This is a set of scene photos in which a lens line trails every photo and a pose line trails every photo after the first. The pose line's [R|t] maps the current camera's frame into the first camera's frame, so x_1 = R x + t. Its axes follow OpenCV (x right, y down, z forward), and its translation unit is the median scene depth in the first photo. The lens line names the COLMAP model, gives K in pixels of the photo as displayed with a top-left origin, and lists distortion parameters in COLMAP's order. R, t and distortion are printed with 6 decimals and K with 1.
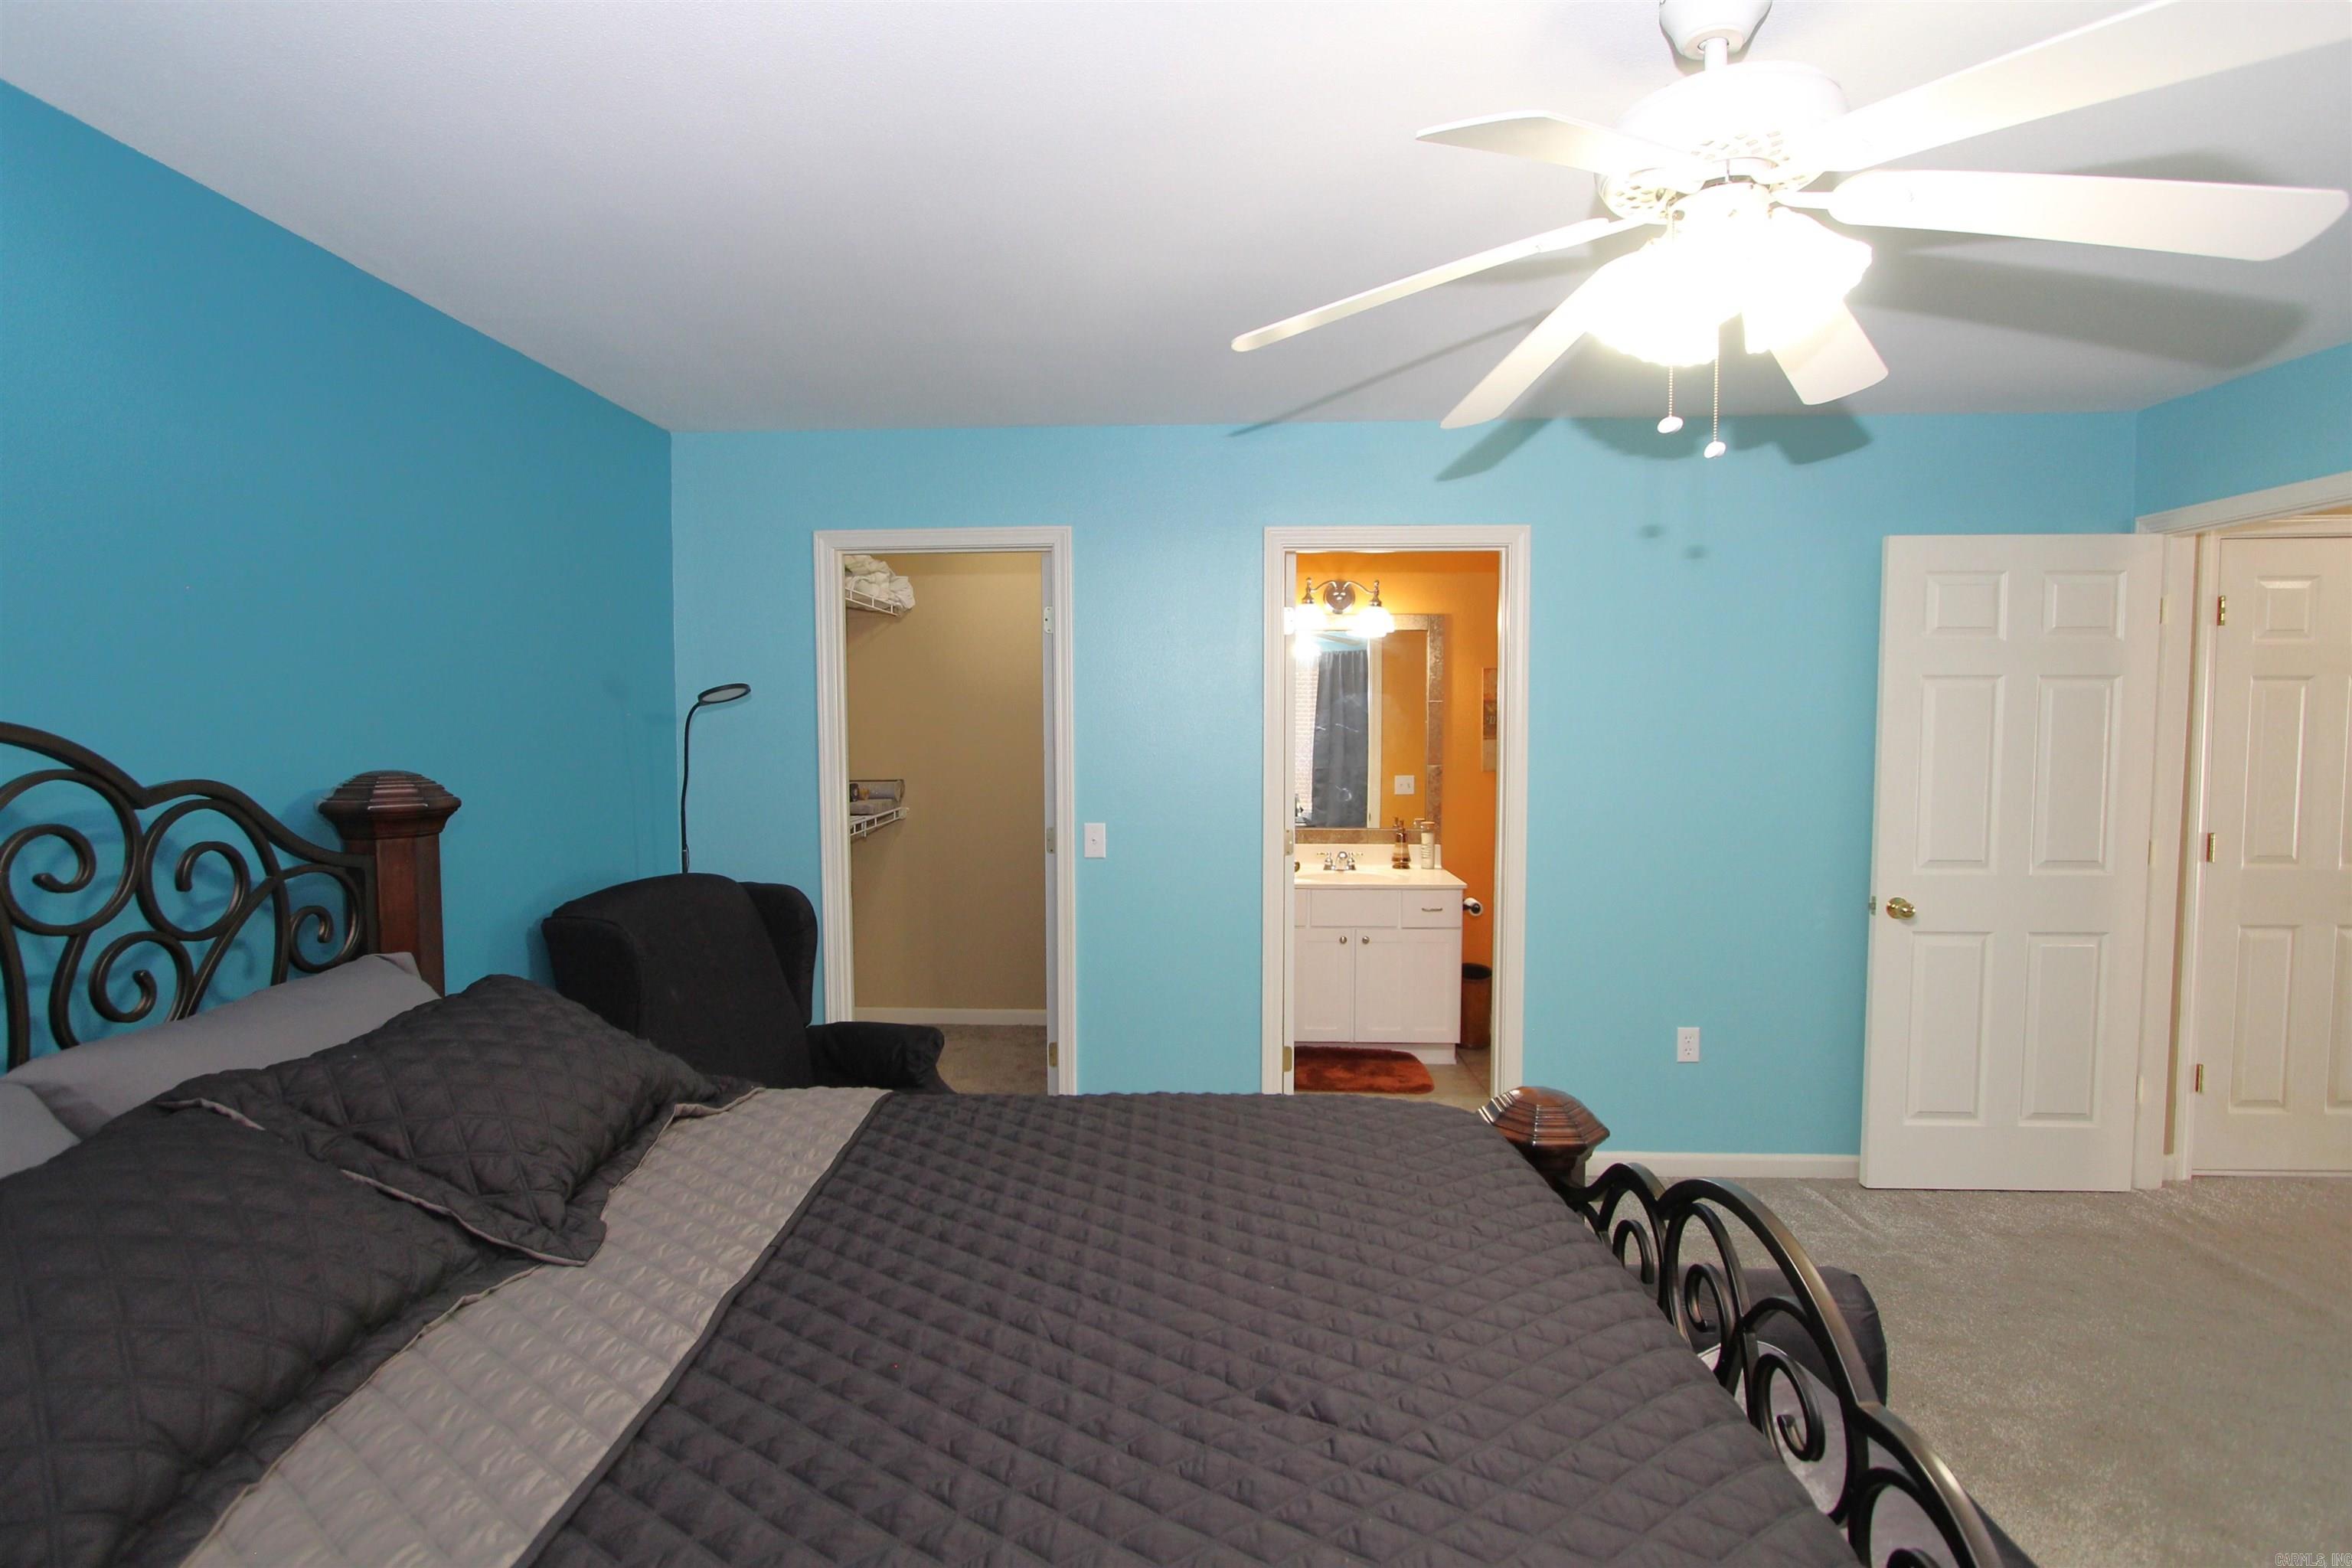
lens RADIAL K [[1095.5, 0, 1172.1], [0, 1095.5, 780.4], [0, 0, 1]] dist [-0.011730, -0.000063]
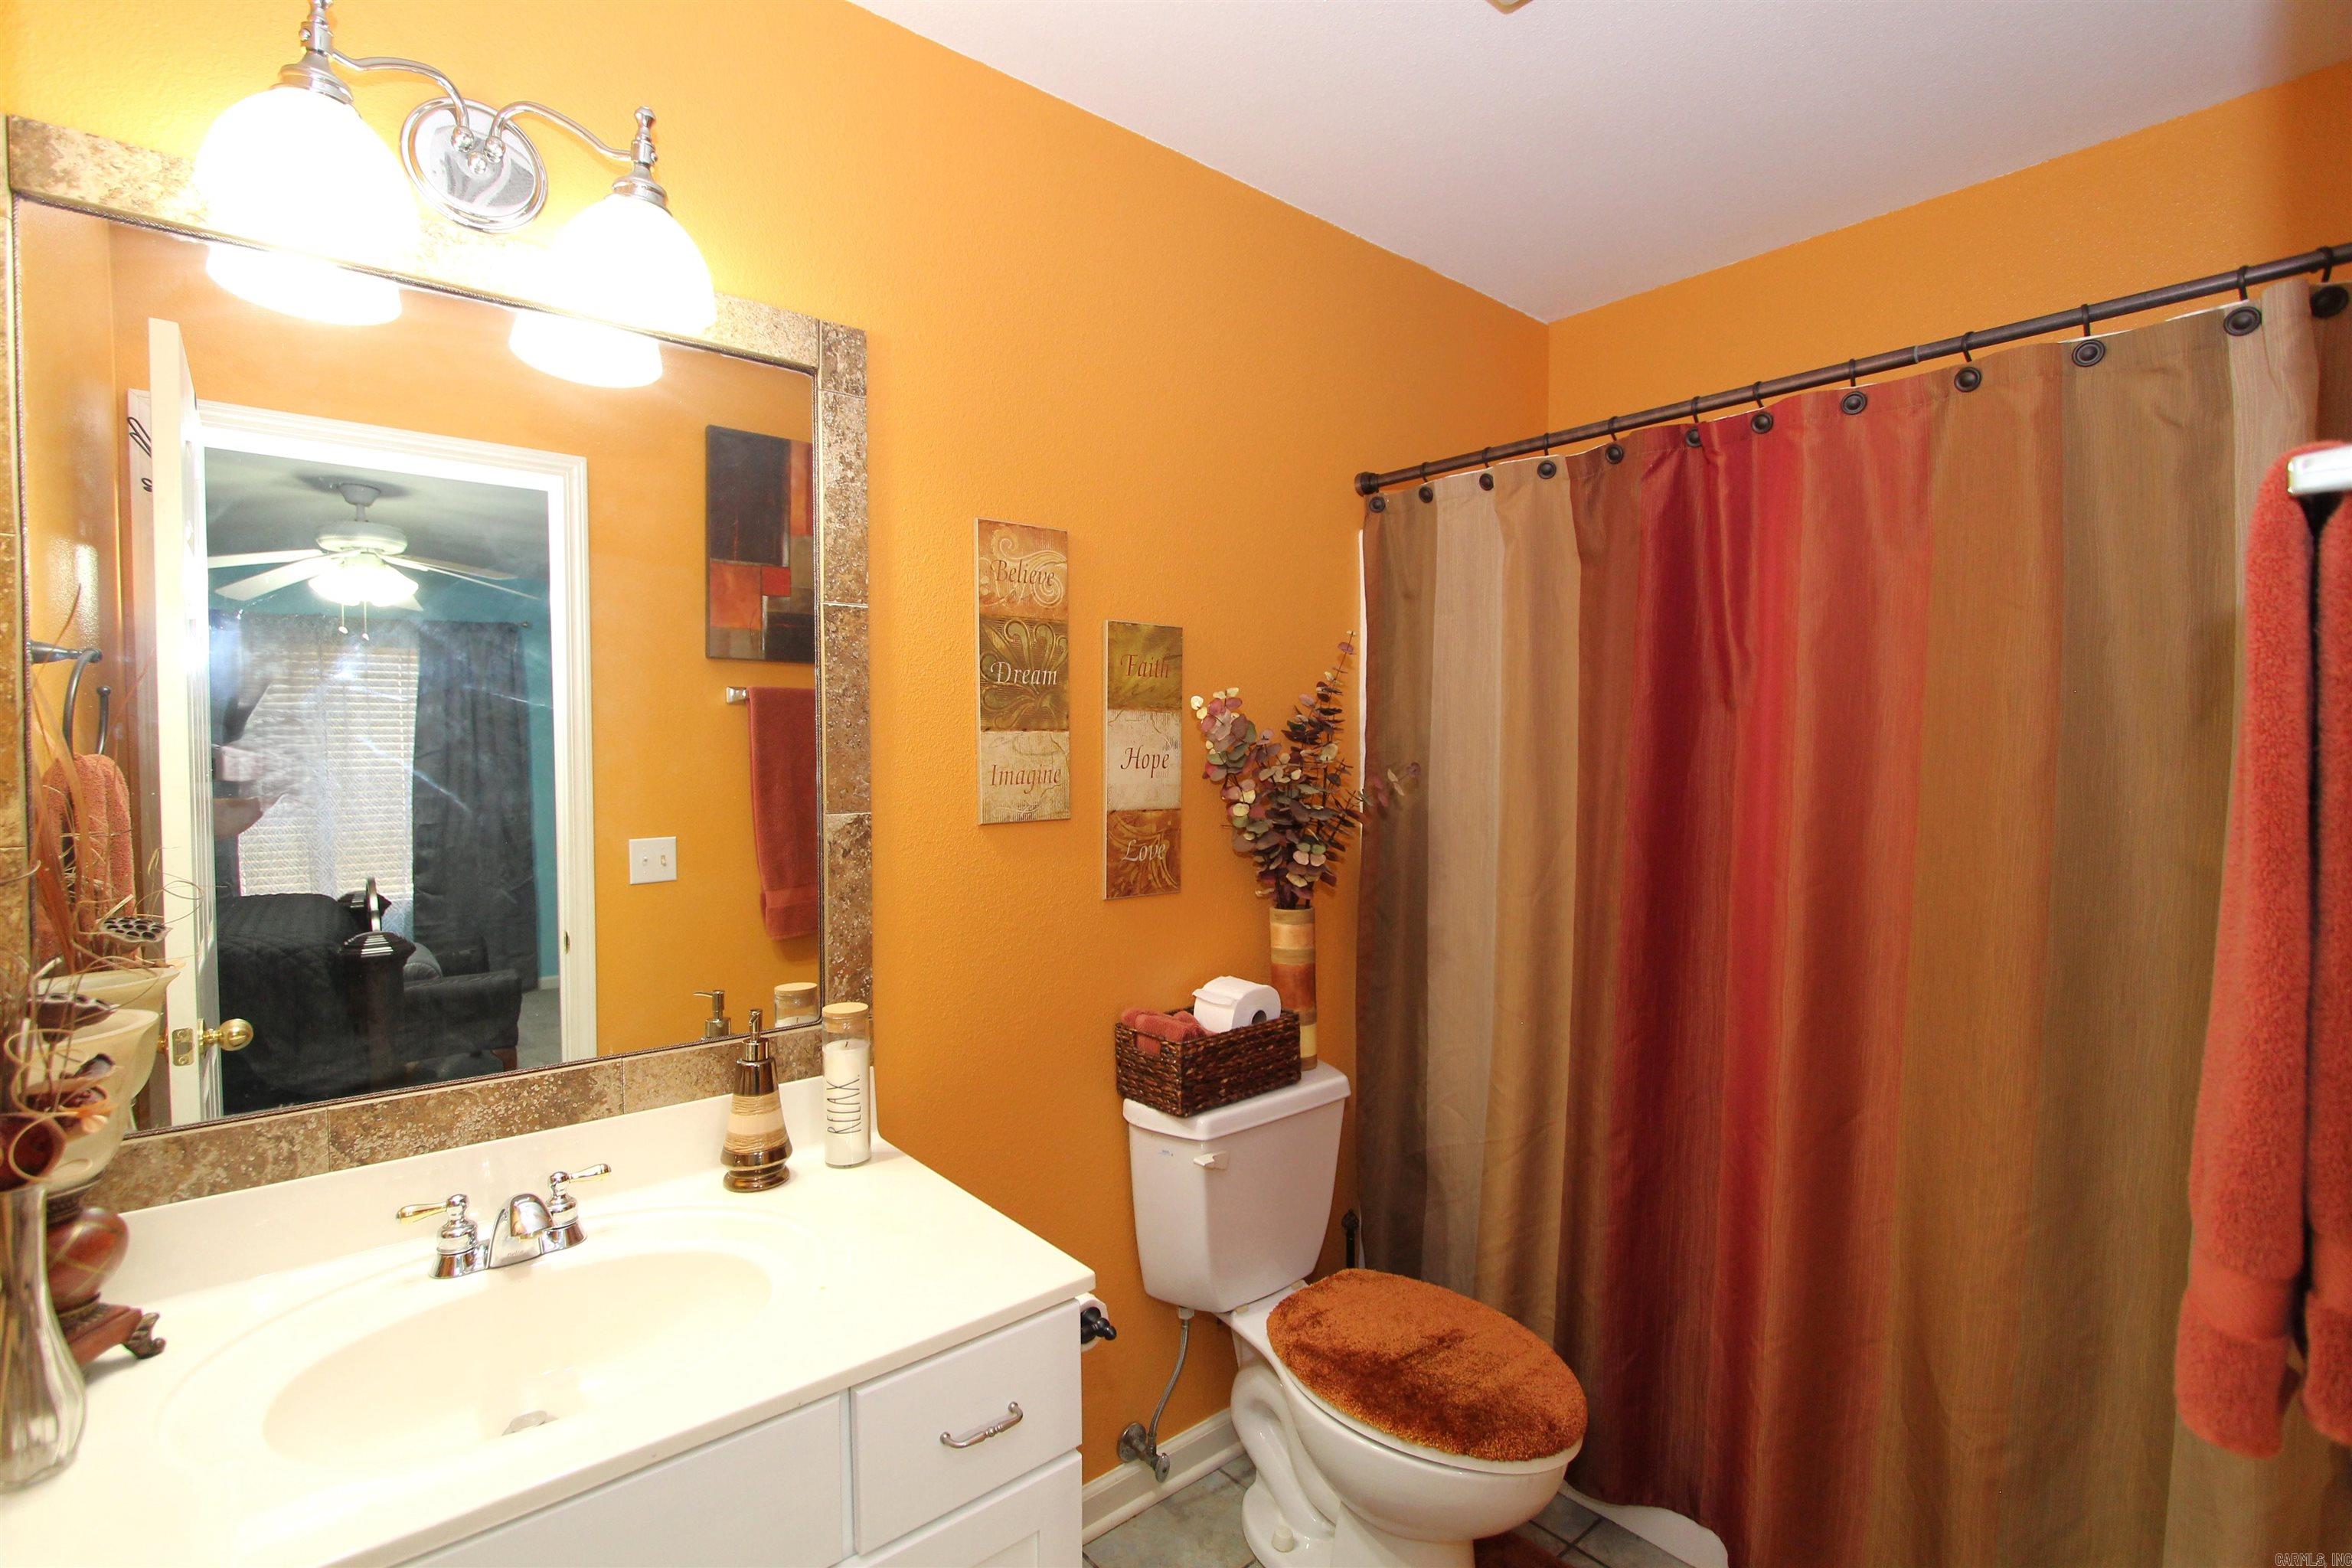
lens RADIAL K [[1095.5, 0, 1168.2], [0, 1095.5, 785.0], [0, 0, 1]] dist [-0.011730, -0.000063]
pose [[0.746719, -0.022403, 0.664762, 0.111853], [0.041967, 0.999028, -0.013473, -0.014956], [-0.663814, 0.037959, 0.746934, 0.774245]]
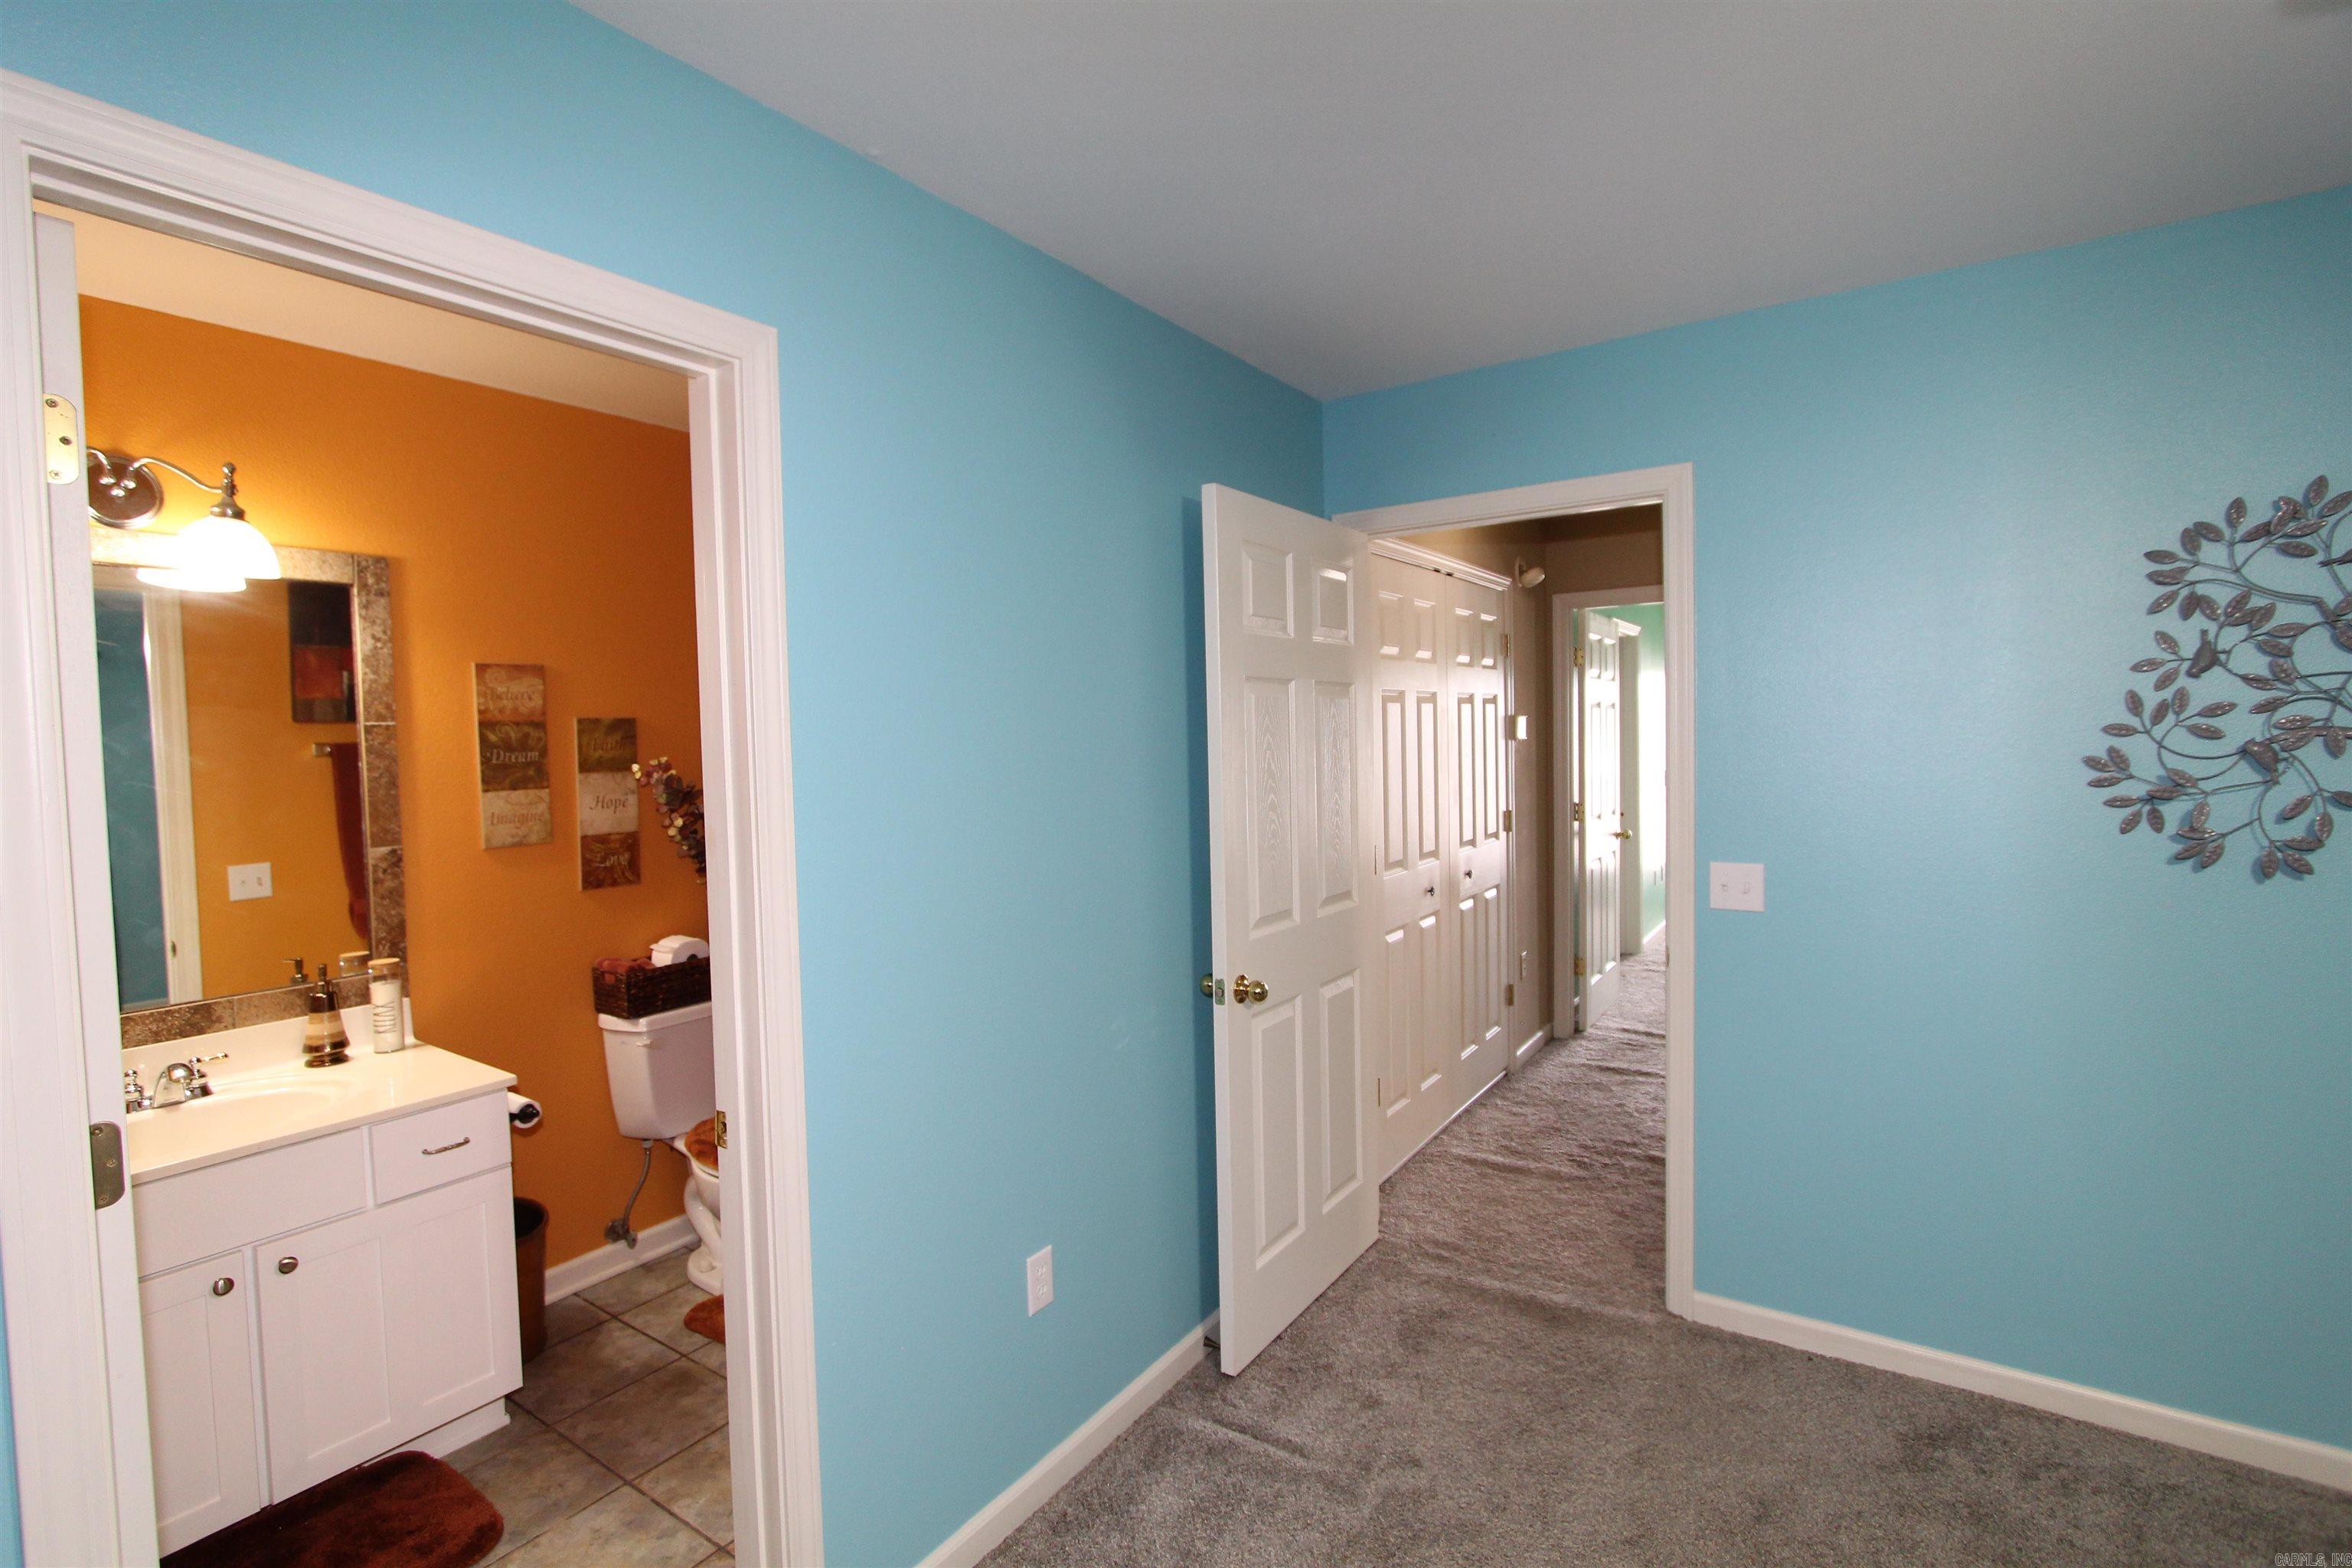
lens RADIAL K [[1097.2, 0, 1177.9], [0, 1097.2, 777.7], [0, 0, 1]] dist [-0.008637, -0.001044]
pose [[0.544334, -0.046743, 0.837565, 0.014407], [0.072673, 0.997320, 0.008428, -0.025908], [-0.835715, 0.056281, 0.546272, 0.440458]]
